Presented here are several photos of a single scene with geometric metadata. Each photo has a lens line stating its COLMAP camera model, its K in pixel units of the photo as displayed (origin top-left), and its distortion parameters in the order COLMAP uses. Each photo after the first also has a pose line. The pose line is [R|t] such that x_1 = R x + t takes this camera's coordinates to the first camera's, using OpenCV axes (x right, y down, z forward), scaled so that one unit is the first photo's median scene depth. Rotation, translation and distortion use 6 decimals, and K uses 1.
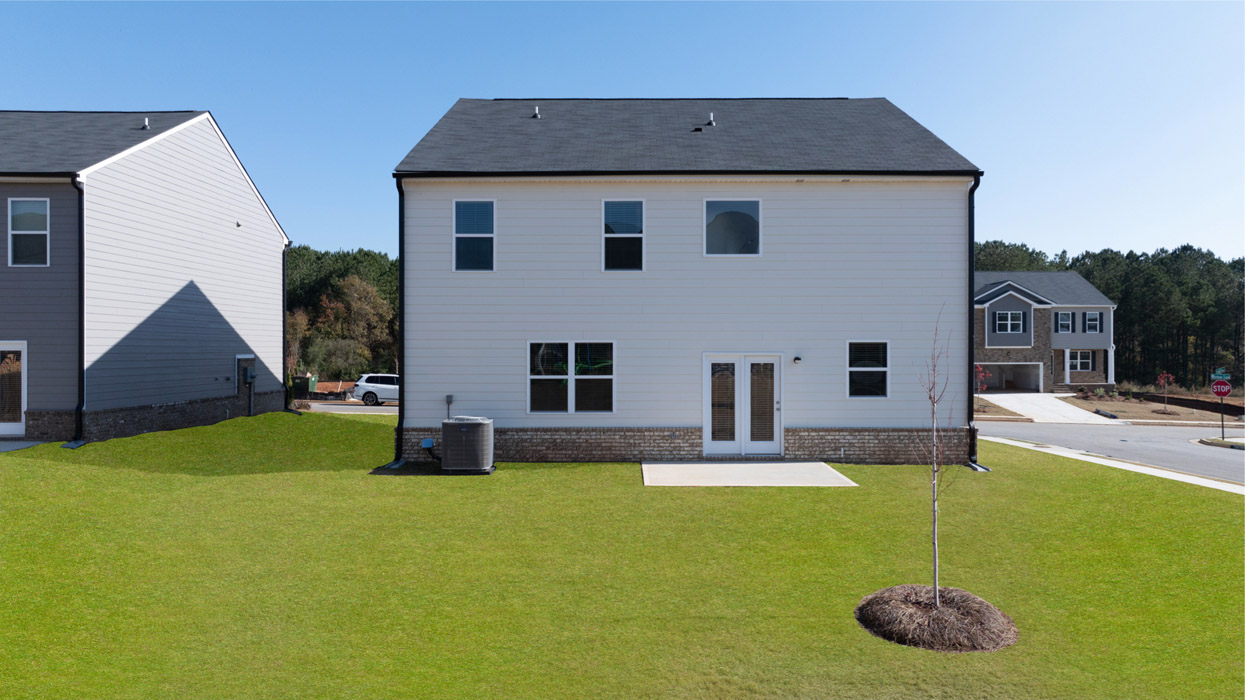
lens RADIAL K [[877.5, 0, 625.1], [0, 877.5, 347.2], [0, 0, 1]] dist [-0.008019, -0.003961]
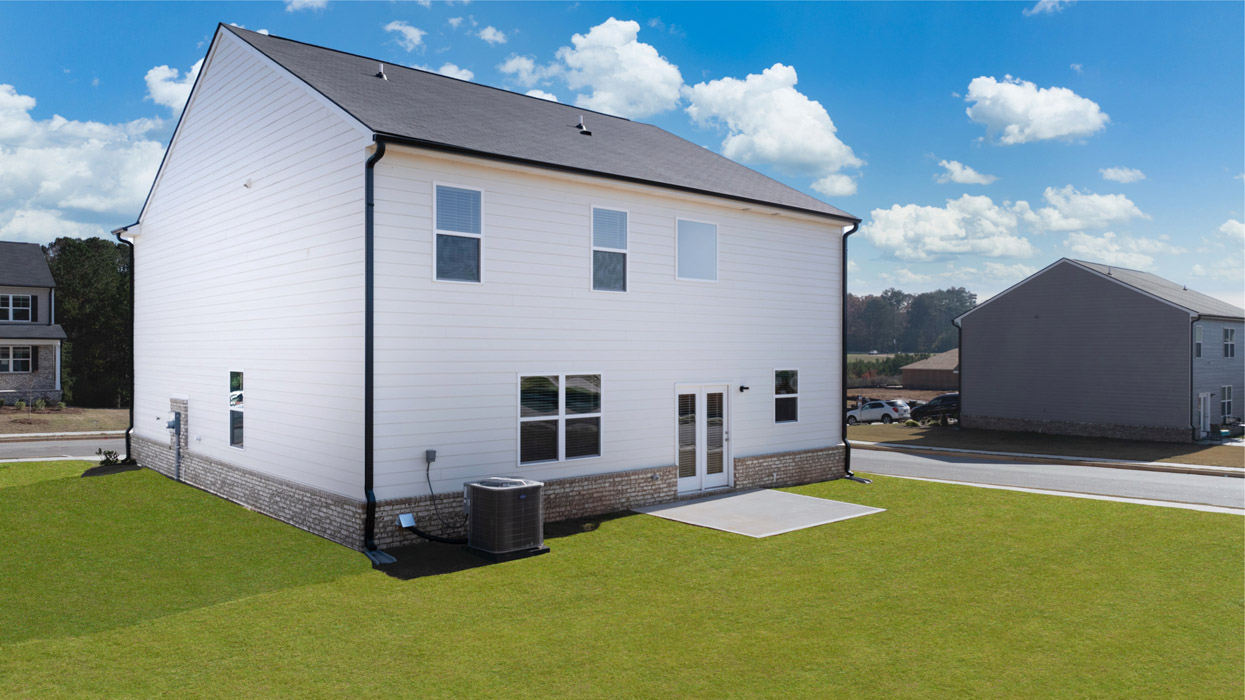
lens RADIAL K [[877.5, 0, 623.3], [0, 877.5, 354.5], [0, 0, 1]] dist [-0.008019, -0.003961]
pose [[0.740788, -0.001251, 0.671738, -0.571606], [-0.004343, 0.999968, 0.006651, -0.030564], [-0.671725, -0.007844, 0.740759, 0.354148]]
